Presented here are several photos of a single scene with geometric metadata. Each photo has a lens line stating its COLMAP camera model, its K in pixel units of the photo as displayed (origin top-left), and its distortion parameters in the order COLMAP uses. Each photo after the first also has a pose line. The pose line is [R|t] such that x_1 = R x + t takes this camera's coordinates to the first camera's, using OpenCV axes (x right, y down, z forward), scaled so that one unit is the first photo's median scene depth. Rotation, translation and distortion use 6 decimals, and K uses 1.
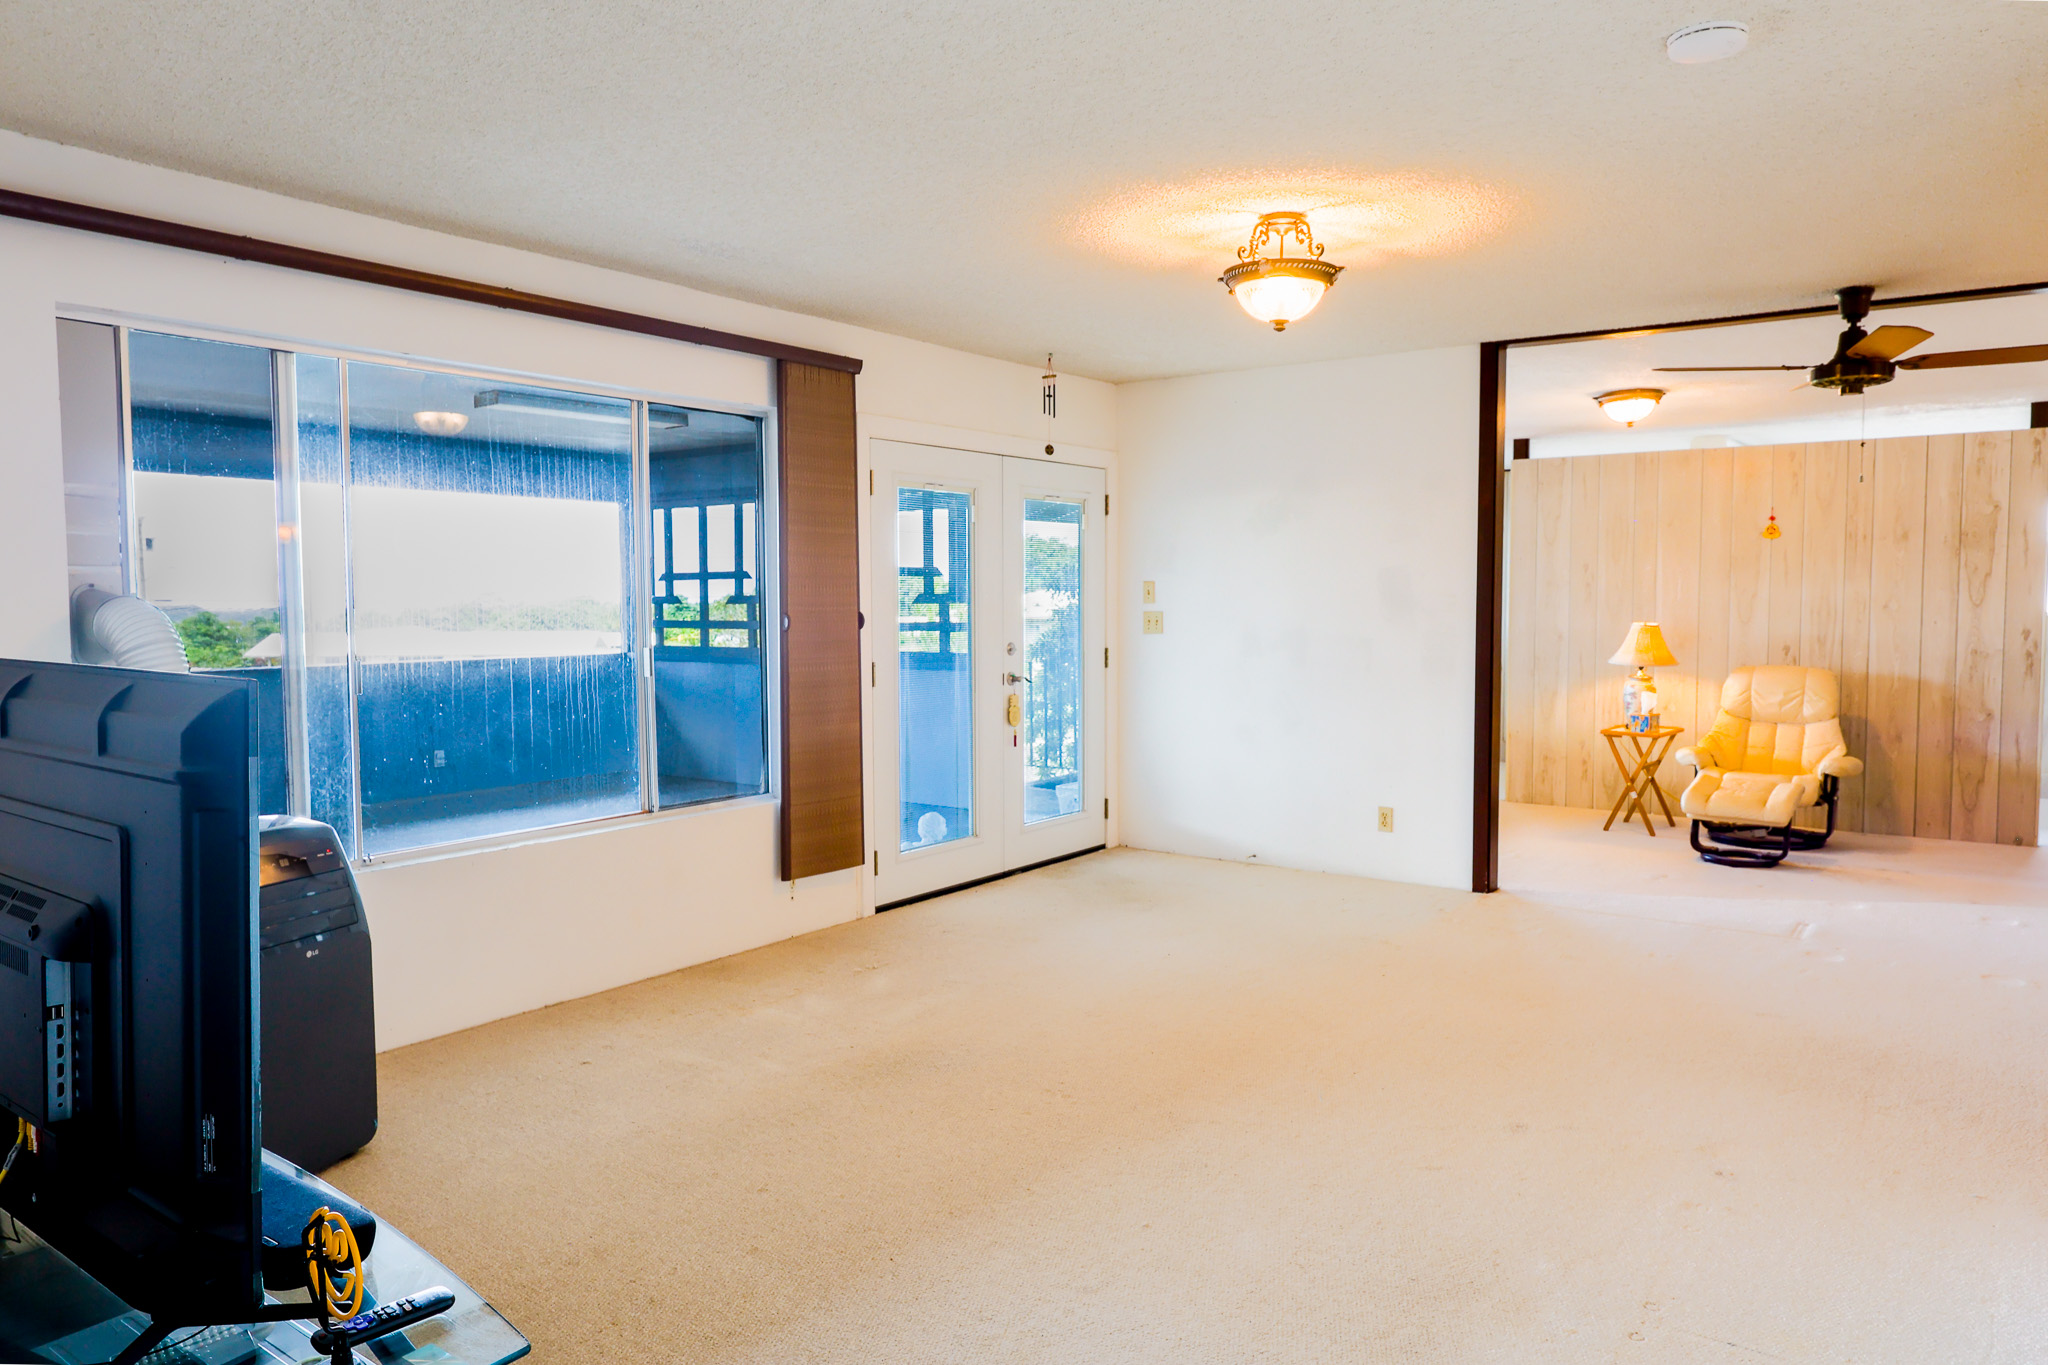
lens RADIAL K [[1346.5, 0, 1034.9], [0, 1346.5, 679.4], [0, 0, 1]] dist [-0.001395, -0.002966]
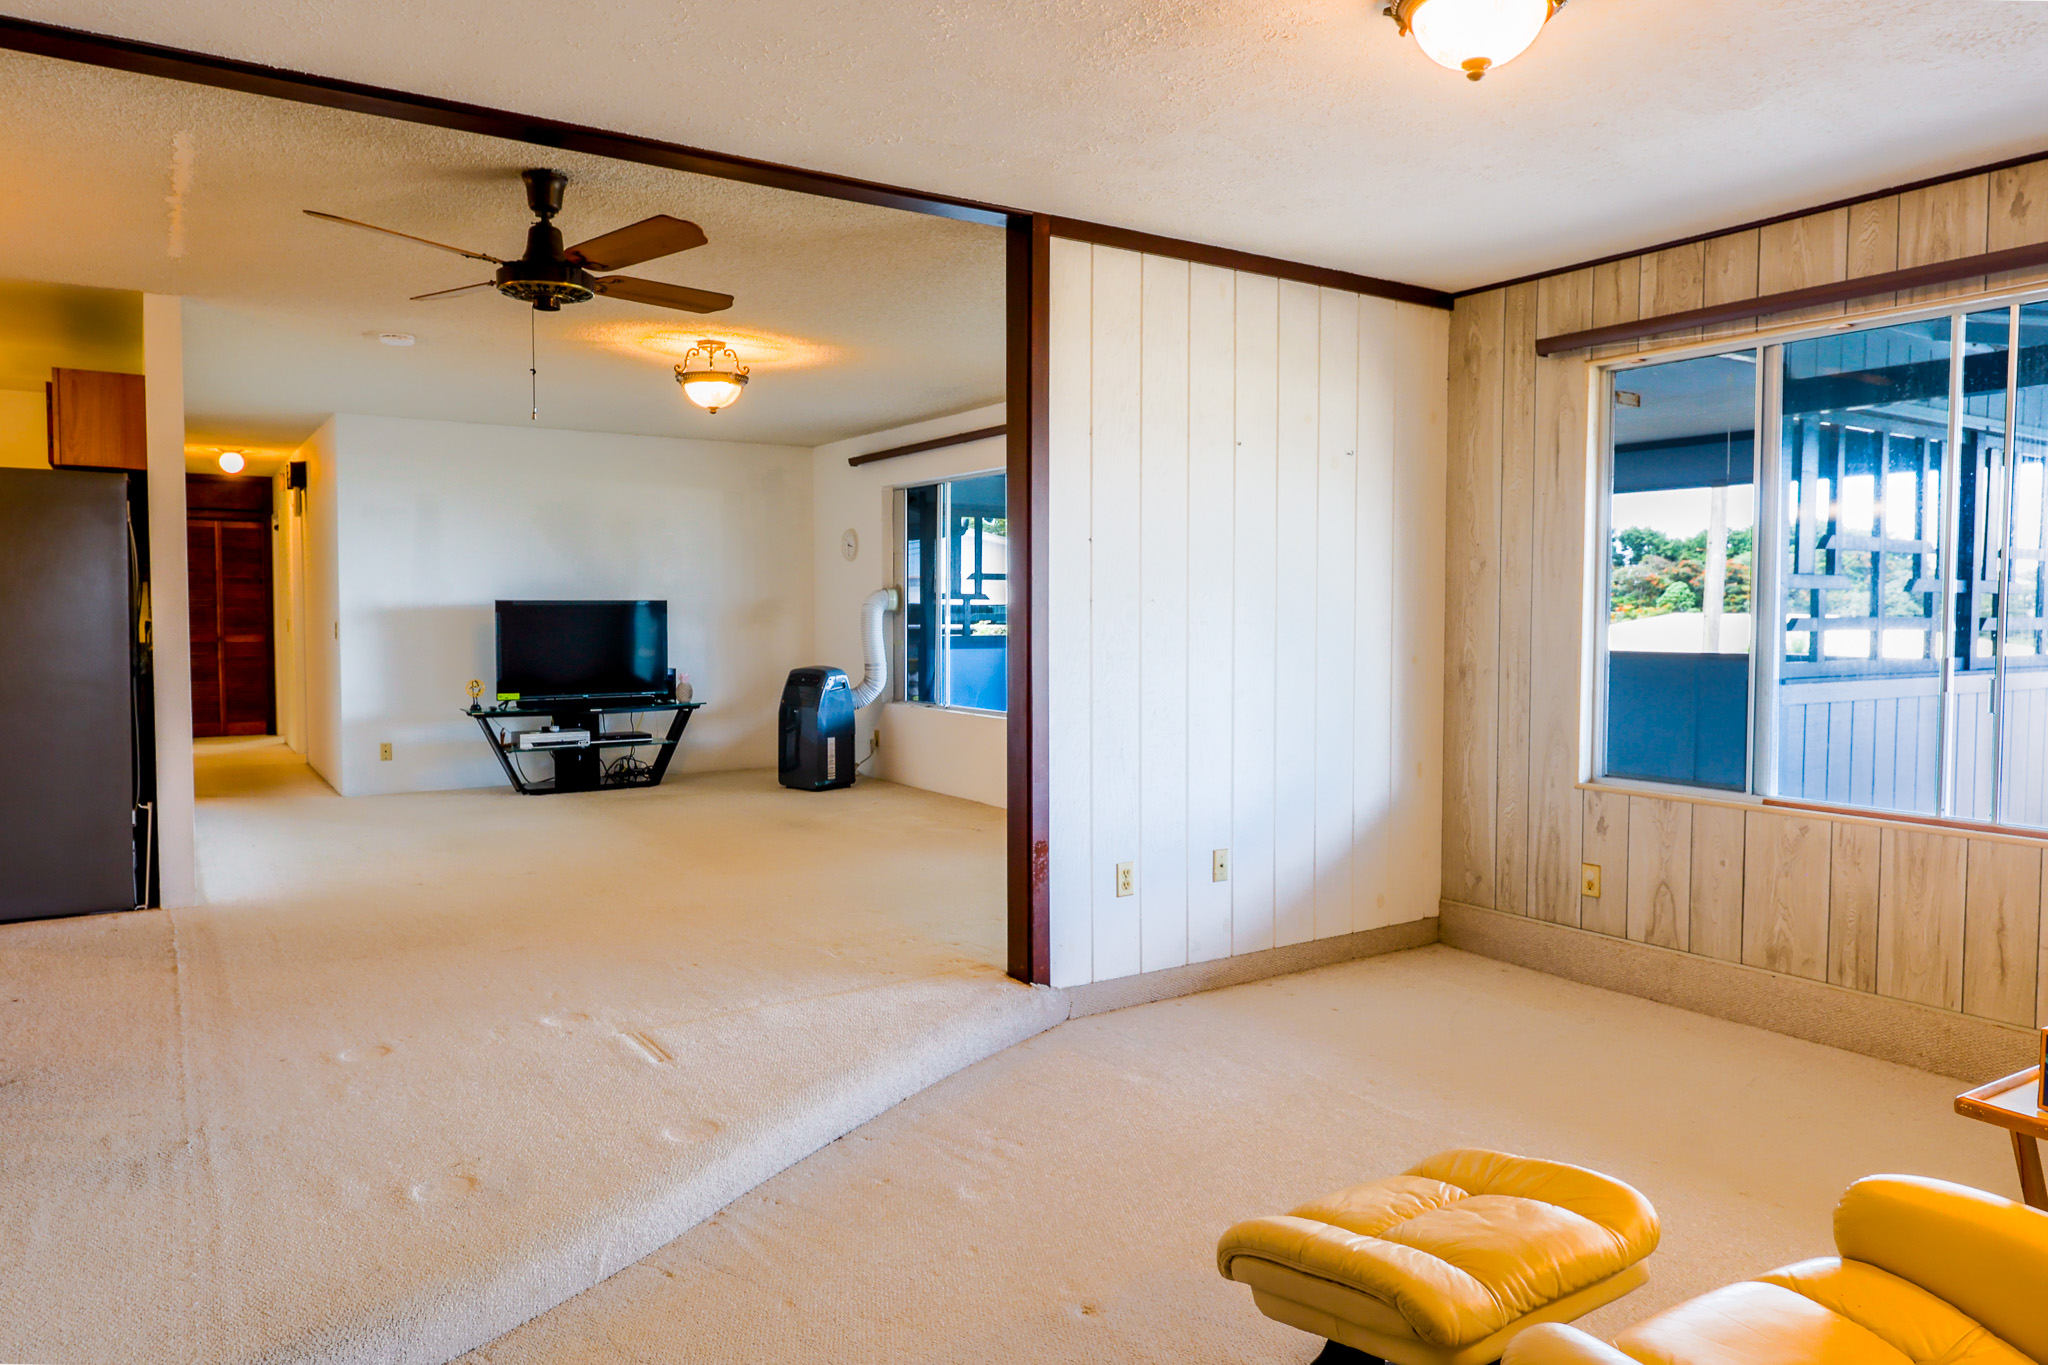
lens RADIAL K [[1318.9, 0, 989.2], [0, 1318.9, 661.2], [0, 0, 1]] dist [0.000863, -0.000857]
pose [[-0.371122, 0.039867, -0.927728, 1.157020], [-0.060668, 0.995902, 0.067066, -0.069786], [0.926600, 0.081173, -0.367183, 1.445352]]
